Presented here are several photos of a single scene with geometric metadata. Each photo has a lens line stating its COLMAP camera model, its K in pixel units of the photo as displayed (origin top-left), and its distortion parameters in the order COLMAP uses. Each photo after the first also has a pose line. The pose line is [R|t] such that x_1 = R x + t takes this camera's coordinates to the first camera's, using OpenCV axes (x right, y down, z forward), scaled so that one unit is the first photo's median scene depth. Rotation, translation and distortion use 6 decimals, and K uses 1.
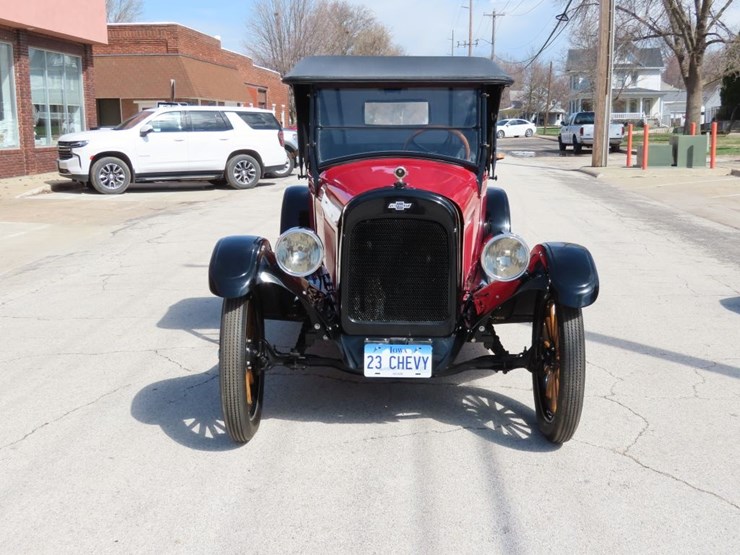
lens RADIAL K [[838.2, 0, 373.7], [0, 838.2, 272.5], [0, 0, 1]] dist [0.010051, 0.000000]
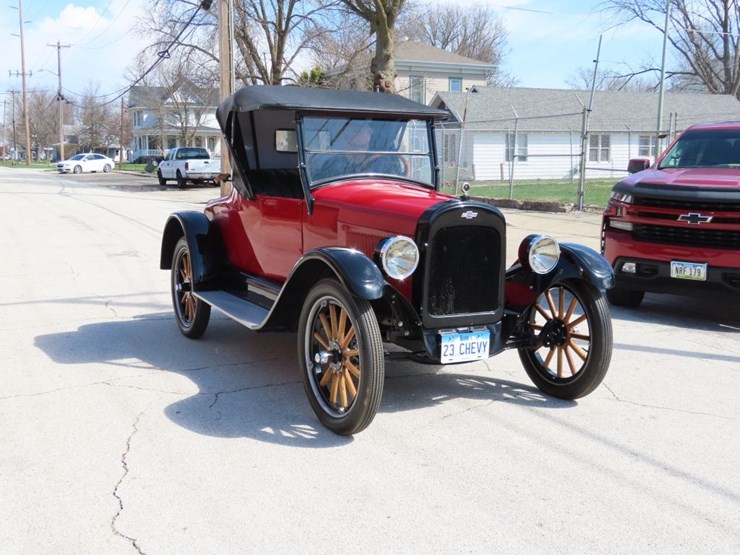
lens RADIAL K [[838.2, 0, 367.2], [0, 838.2, 279.8], [0, 0, 1]] dist [0.010051, 0.000000]
pose [[0.878395, -0.058477, 0.474345, -0.489361], [0.074330, 0.997125, -0.014719, 0.013767], [-0.472121, 0.048187, 0.880216, 0.017305]]
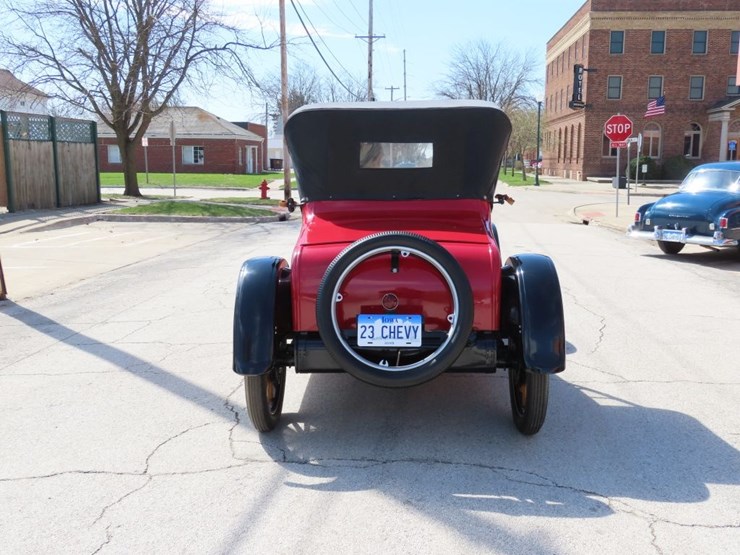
lens RADIAL K [[763.1, 0, 374.7], [0, 763.1, 292.4], [0, 0, 1]] dist [0.005191, 0.000000]
pose [[-0.999603, -0.000673, 0.028178, 0.026153], [0.008870, 0.941410, 0.337148, -0.364234], [-0.026754, 0.337264, -0.941030, 2.046699]]
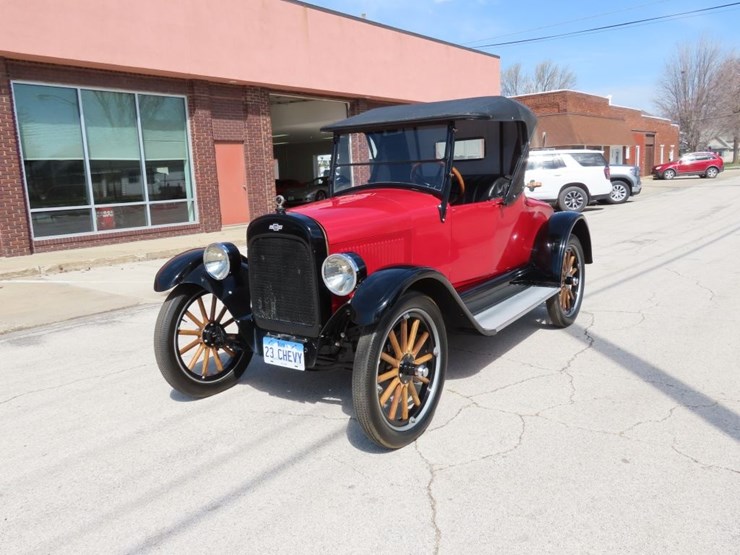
lens RADIAL K [[601.4, 0, 374.1], [0, 601.4, 274.4], [0, 0, 1]] dist [0.012357, -0.004642]
pose [[0.833465, 0.057068, -0.549617, 0.468536], [-0.055852, 0.998259, 0.018954, -0.026201], [0.549742, 0.014900, 0.835202, 0.252616]]
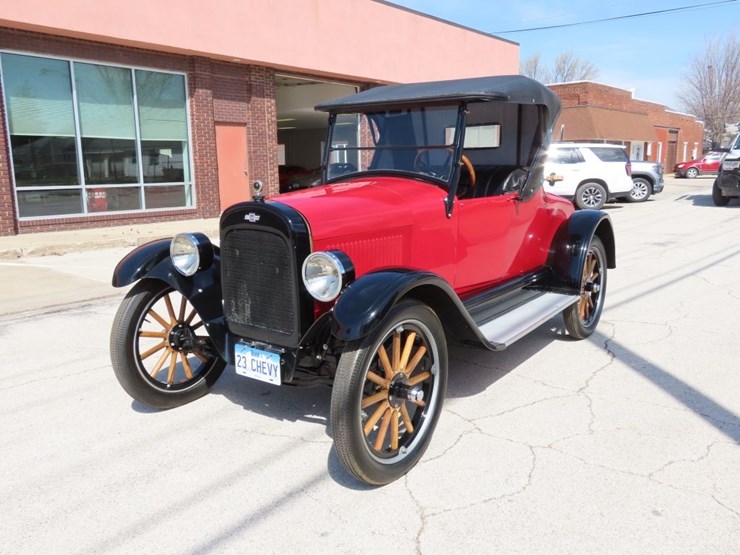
lens RADIAL K [[616.1, 0, 374.6], [0, 616.1, 273.3], [0, 0, 1]] dist [0.035782, -0.026346]
pose [[0.825145, 0.091949, -0.557387, 0.436184], [-0.089955, 0.995462, 0.031048, -0.035303], [0.557713, 0.024520, 0.829672, 0.327088]]
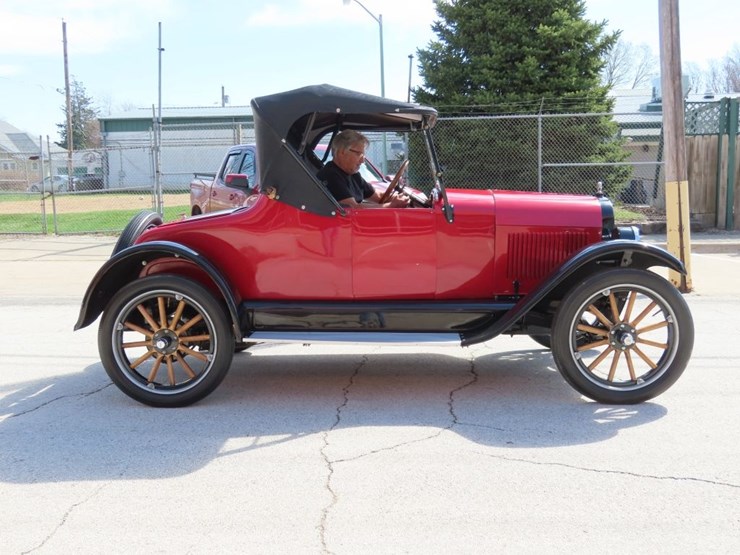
lens RADIAL K [[763.1, 0, 371.1], [0, 763.1, 279.7], [0, 0, 1]] dist [0.005191, 0.000000]
pose [[0.034727, -0.124077, 0.991665, -0.973211], [0.191005, 0.974797, 0.115278, -0.139380], [-0.980975, 0.185409, 0.057551, 0.991774]]
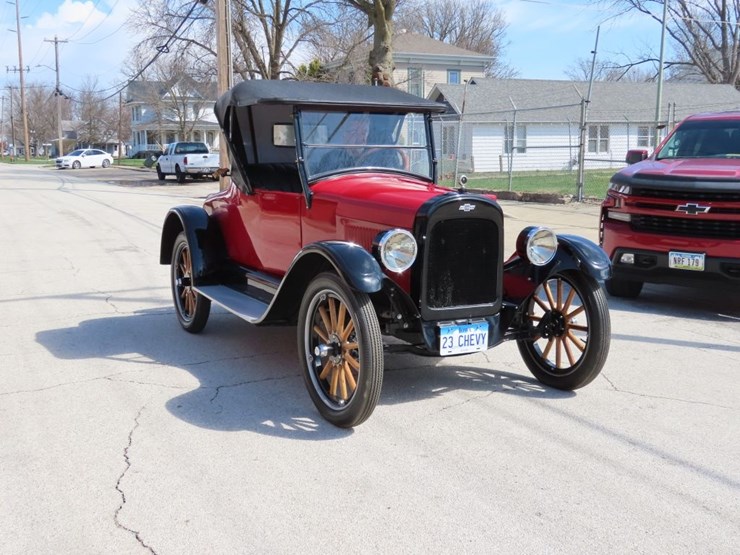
lens RADIAL K [[838.2, 0, 369.0], [0, 838.2, 279.9], [0, 0, 1]] dist [0.010051, 0.000000]
pose [[0.876936, -0.070483, 0.475412, -0.490259], [0.083488, 0.996489, -0.006265, 0.013906], [-0.473301, 0.045185, 0.879741, 0.012362]]
